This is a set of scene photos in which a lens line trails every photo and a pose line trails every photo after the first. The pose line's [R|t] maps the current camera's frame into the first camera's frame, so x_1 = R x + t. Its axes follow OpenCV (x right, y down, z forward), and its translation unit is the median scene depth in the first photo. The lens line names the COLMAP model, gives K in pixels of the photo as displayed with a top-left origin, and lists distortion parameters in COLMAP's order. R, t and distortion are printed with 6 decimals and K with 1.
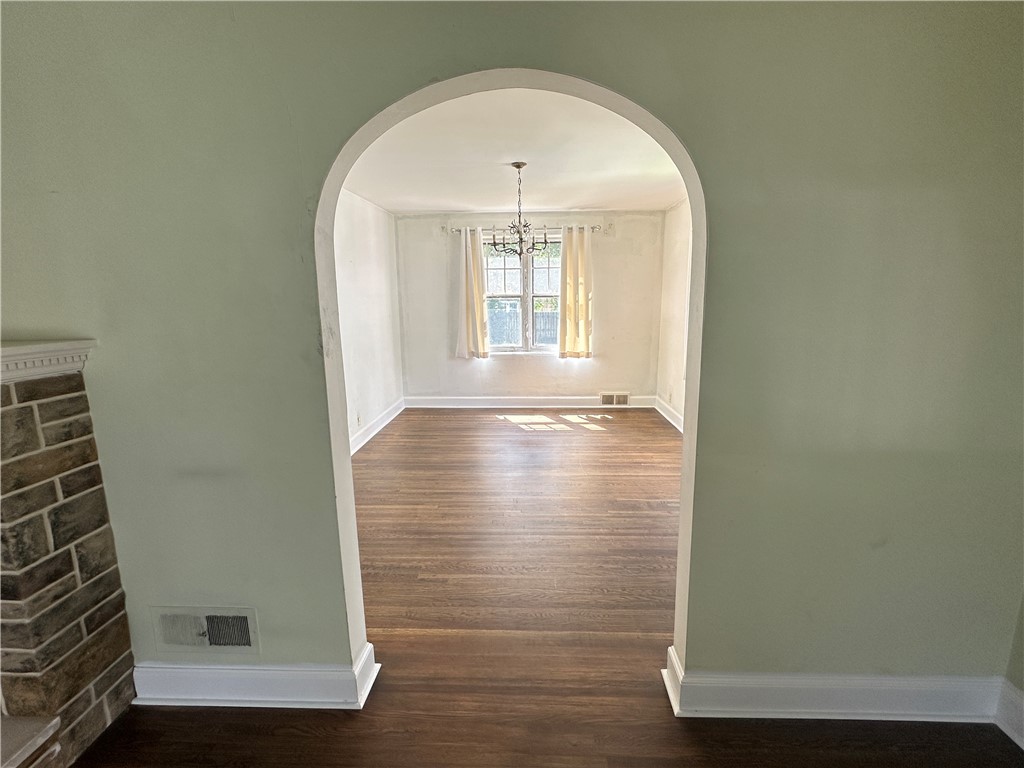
lens RADIAL K [[469.6, 0, 513.4], [0, 469.6, 380.9], [0, 0, 1]] dist [-0.002391, 0.000238]
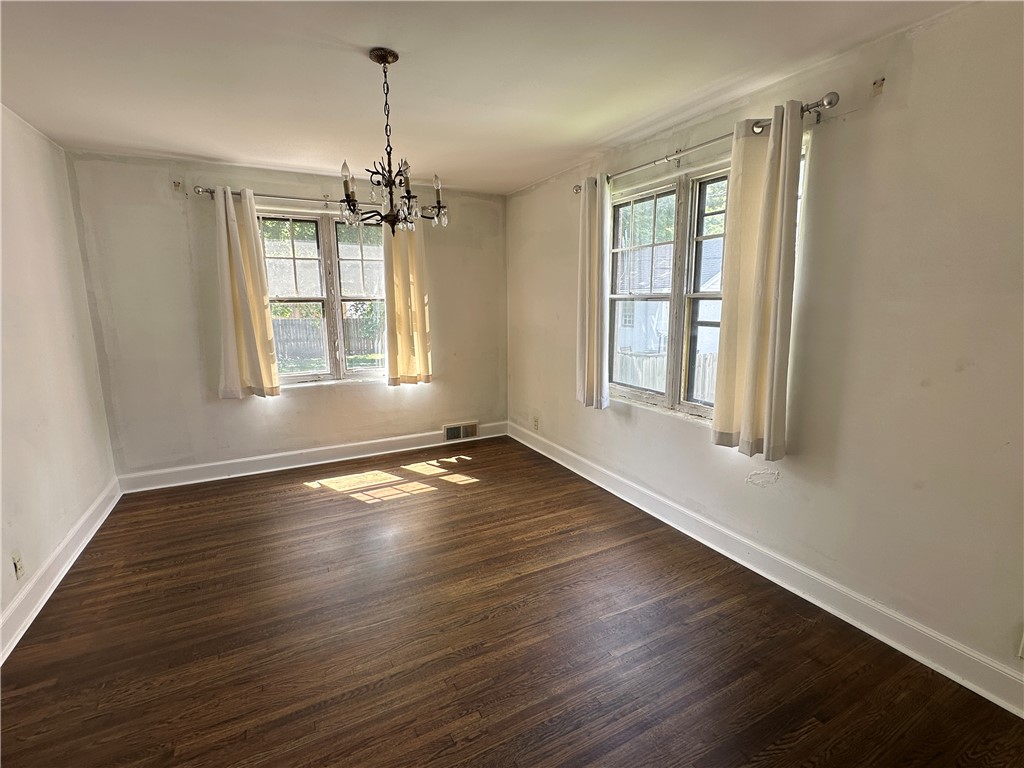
lens RADIAL K [[469.6, 0, 509.7], [0, 469.6, 382.2], [0, 0, 1]] dist [-0.002391, 0.000238]
pose [[0.867474, -0.081663, 0.490734, -0.095516], [0.085642, 0.996222, 0.014391, -0.048801], [-0.490055, 0.029543, 0.871191, 0.281738]]
